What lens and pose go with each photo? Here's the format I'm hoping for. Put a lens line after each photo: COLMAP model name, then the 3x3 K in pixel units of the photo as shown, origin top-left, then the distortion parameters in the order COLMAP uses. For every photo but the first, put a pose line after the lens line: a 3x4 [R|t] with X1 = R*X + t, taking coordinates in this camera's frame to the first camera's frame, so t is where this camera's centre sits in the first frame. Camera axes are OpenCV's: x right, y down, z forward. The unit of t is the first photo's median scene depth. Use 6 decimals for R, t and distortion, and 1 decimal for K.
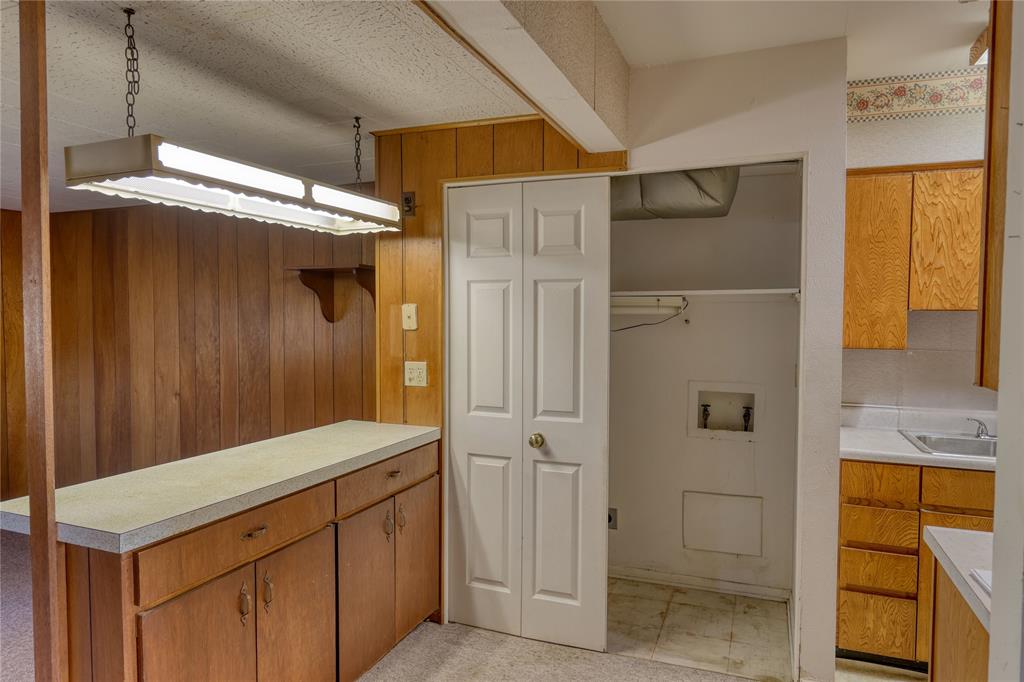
lens RADIAL K [[656.7, 0, 517.7], [0, 656.7, 343.5], [0, 0, 1]] dist [0.016011, -0.011214]
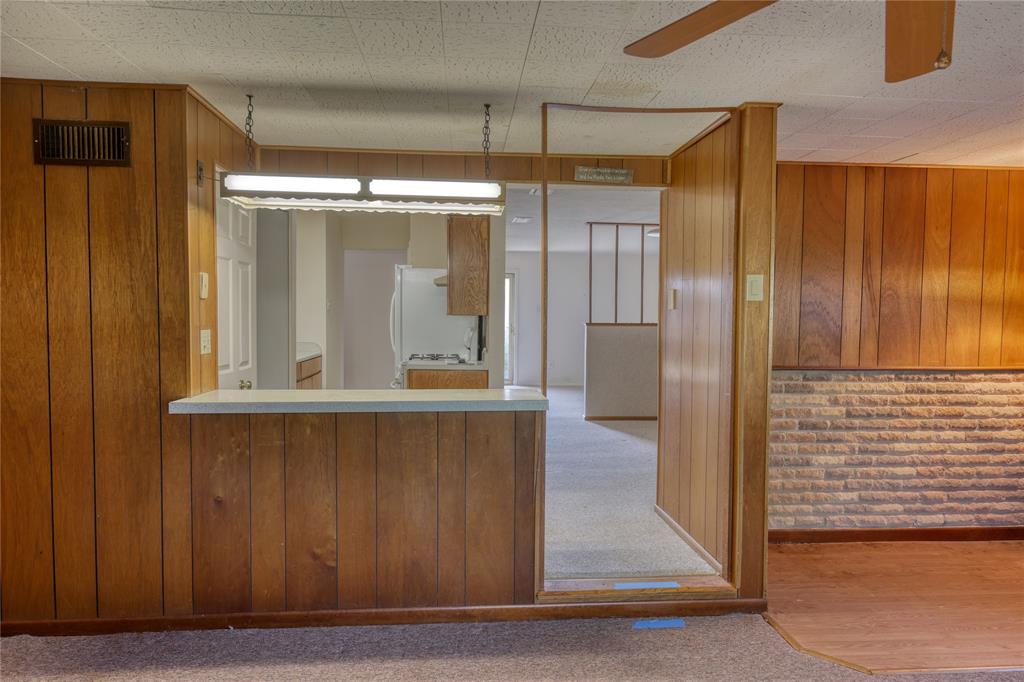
lens RADIAL K [[656.7, 0, 512.8], [0, 656.7, 345.1], [0, 0, 1]] dist [0.016011, -0.011214]
pose [[-0.433125, -0.049238, 0.899988, -1.274944], [0.028971, 0.997230, 0.068501, -0.005051], [-0.900868, 0.055743, -0.430499, 1.006913]]
